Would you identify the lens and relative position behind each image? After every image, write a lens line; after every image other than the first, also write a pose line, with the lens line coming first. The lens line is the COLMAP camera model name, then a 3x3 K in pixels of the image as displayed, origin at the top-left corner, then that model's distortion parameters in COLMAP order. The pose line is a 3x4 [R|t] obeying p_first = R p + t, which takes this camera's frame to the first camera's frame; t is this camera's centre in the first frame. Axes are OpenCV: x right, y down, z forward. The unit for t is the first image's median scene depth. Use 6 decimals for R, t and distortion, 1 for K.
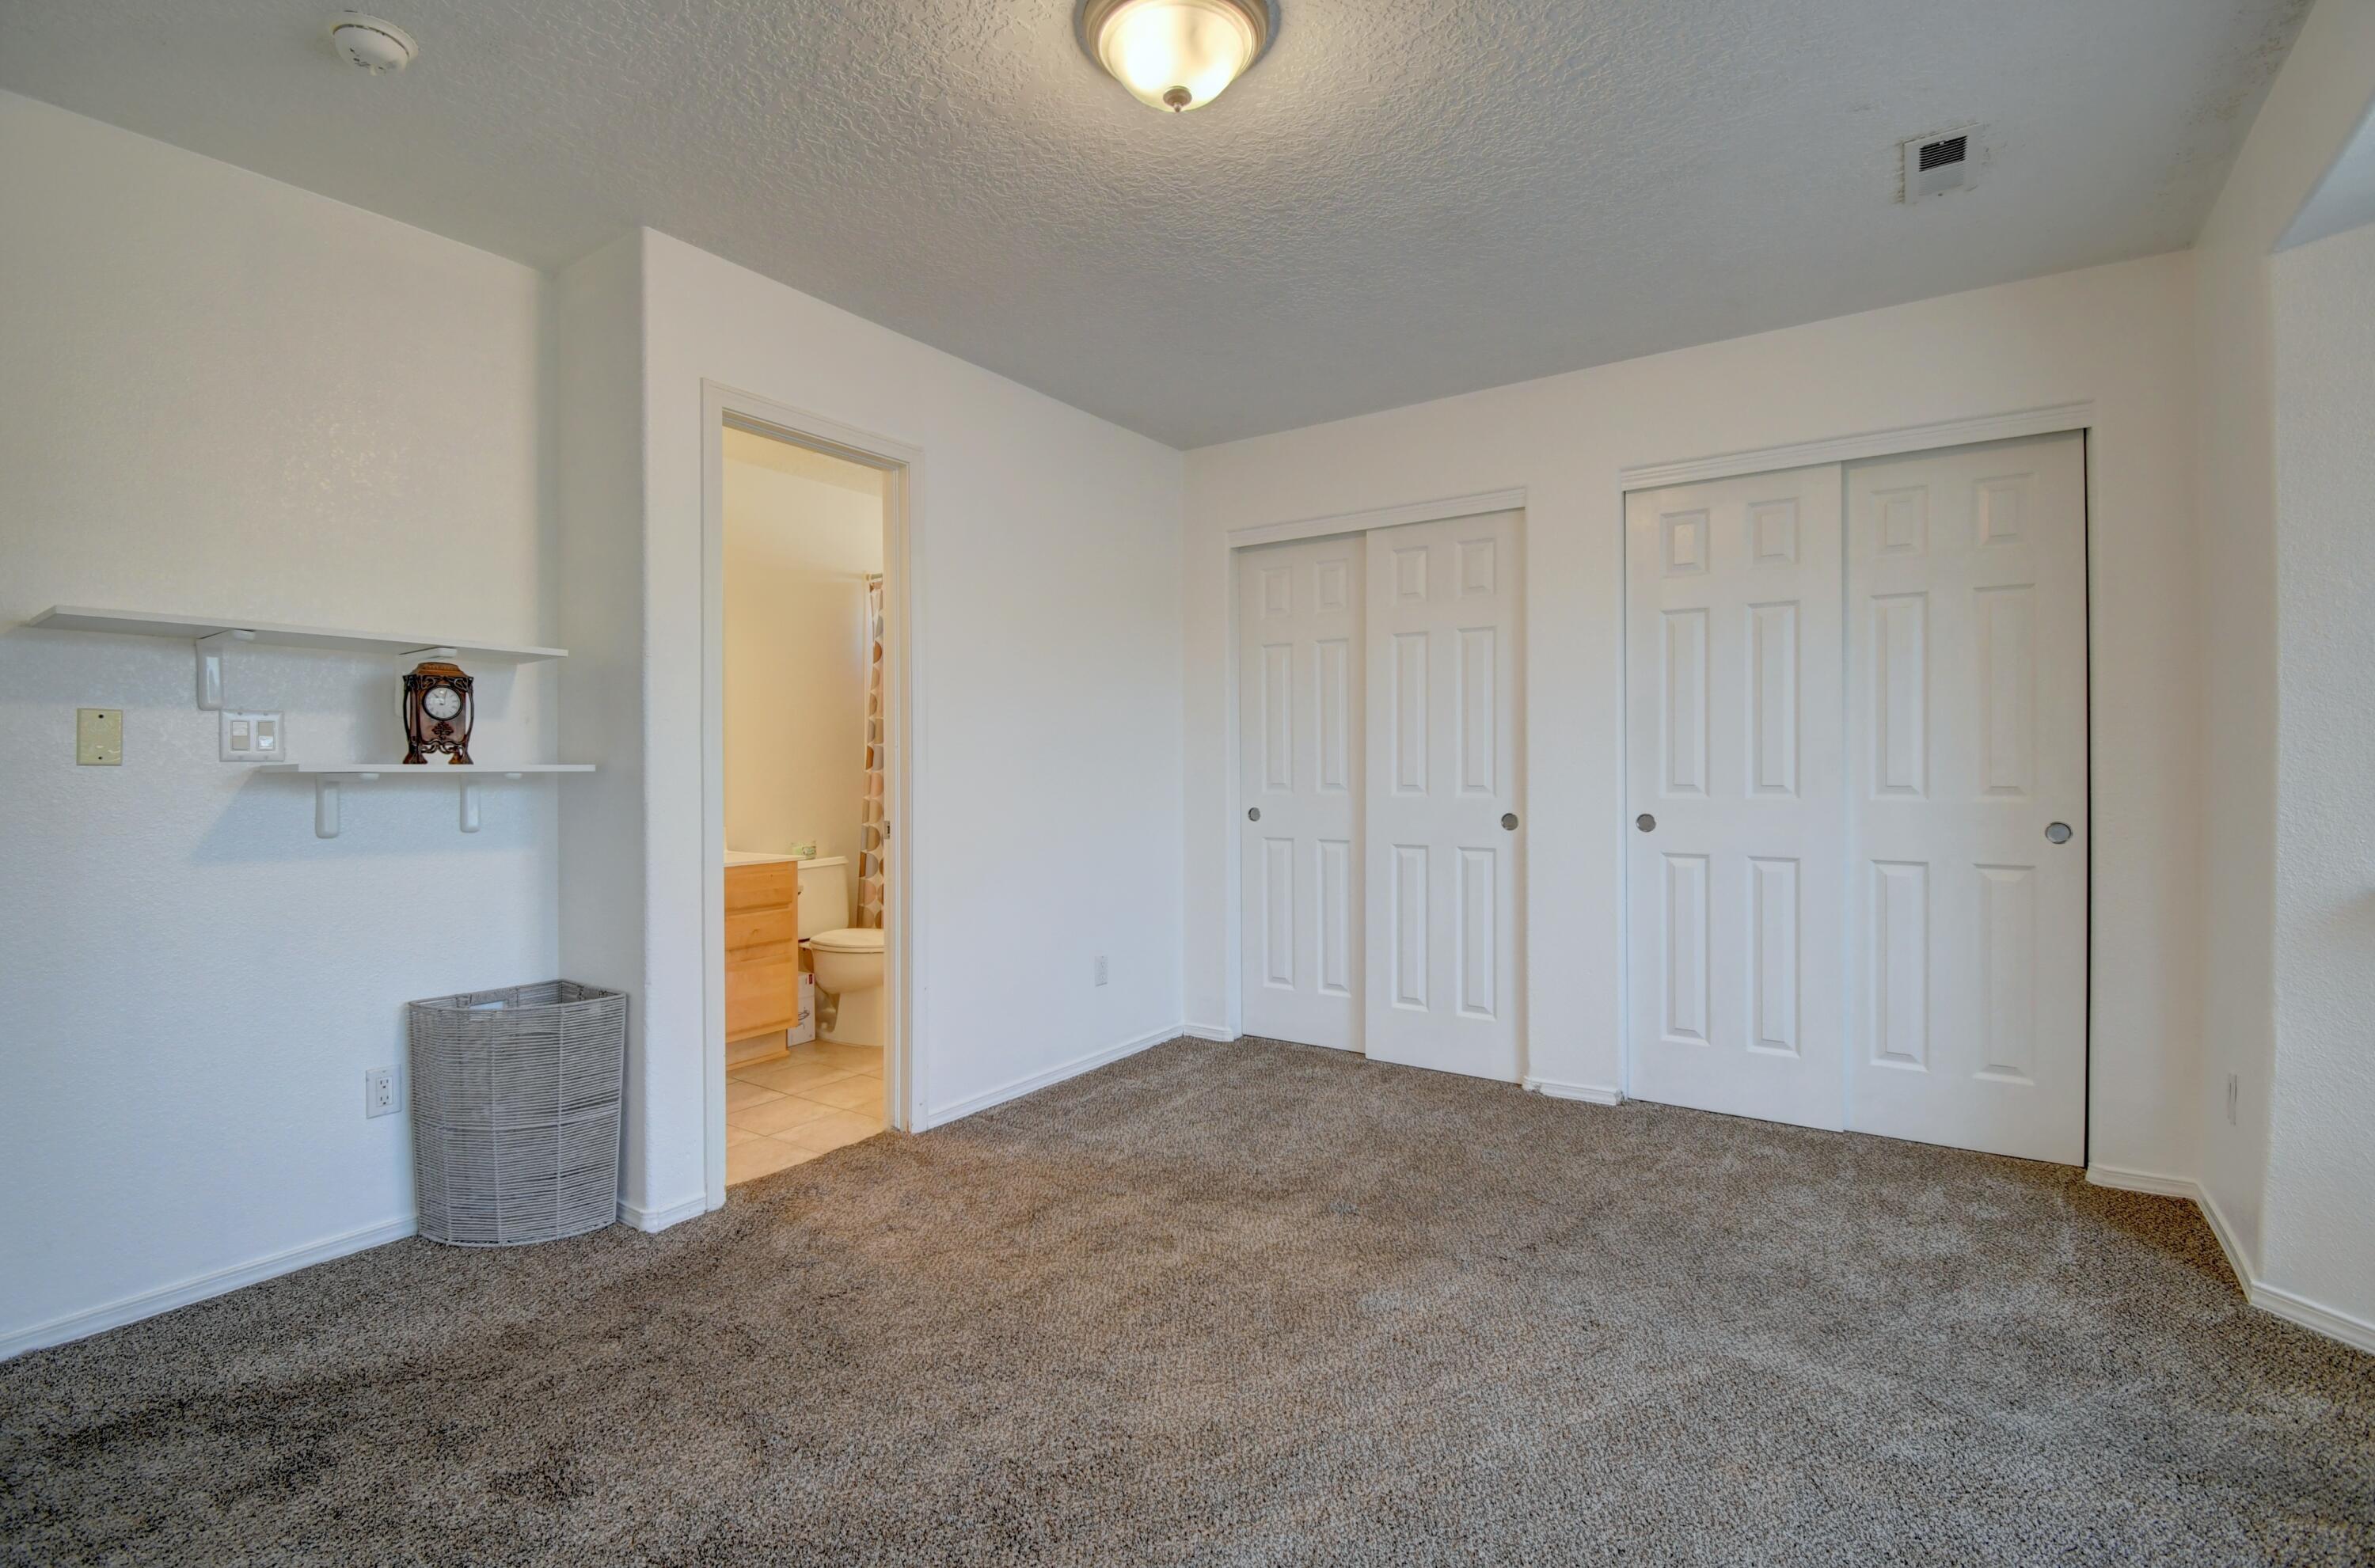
lens RADIAL K [[1055.9, 0, 1170.4], [0, 1055.9, 767.6], [0, 0, 1]] dist [-0.008886, -0.003110]
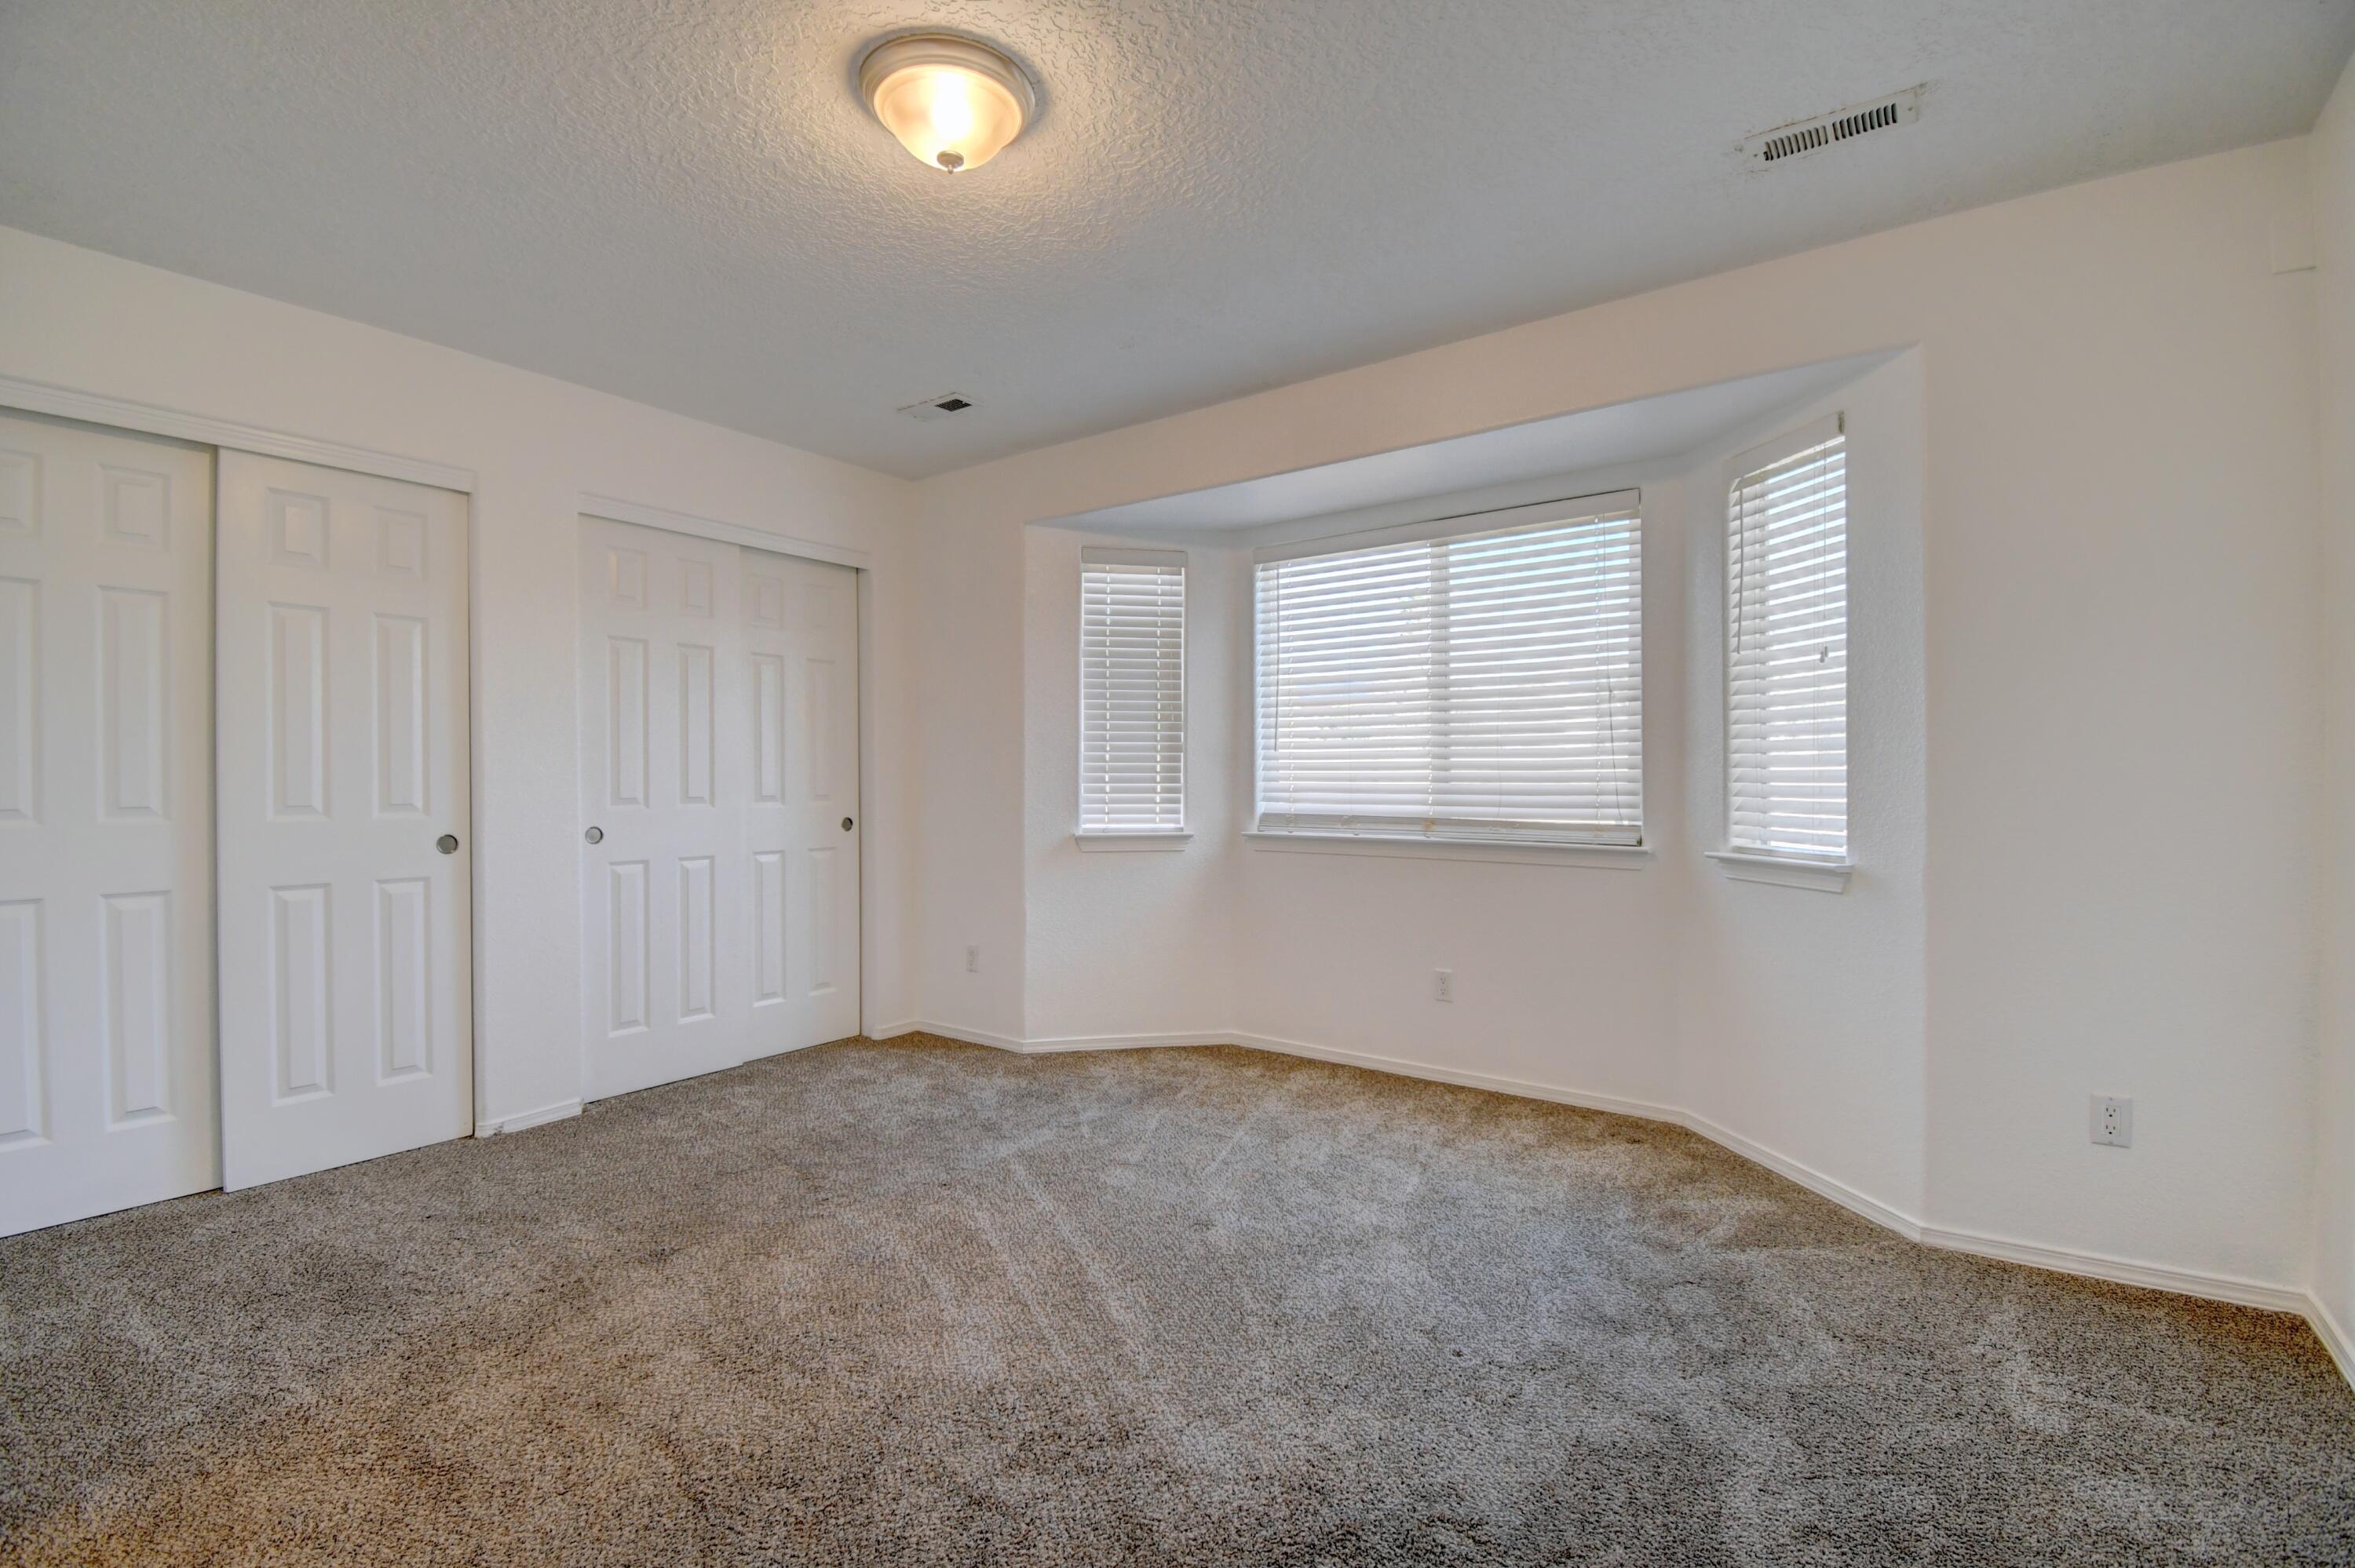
lens RADIAL K [[1047.0, 0, 1162.3], [0, 1047.0, 786.0], [0, 0, 1]] dist [-0.008886, -0.003110]
pose [[0.028730, -0.001914, 0.999585, -0.584247], [0.005355, 0.999984, 0.001761, 0.004831], [-0.999573, 0.005302, 0.028740, 0.414350]]
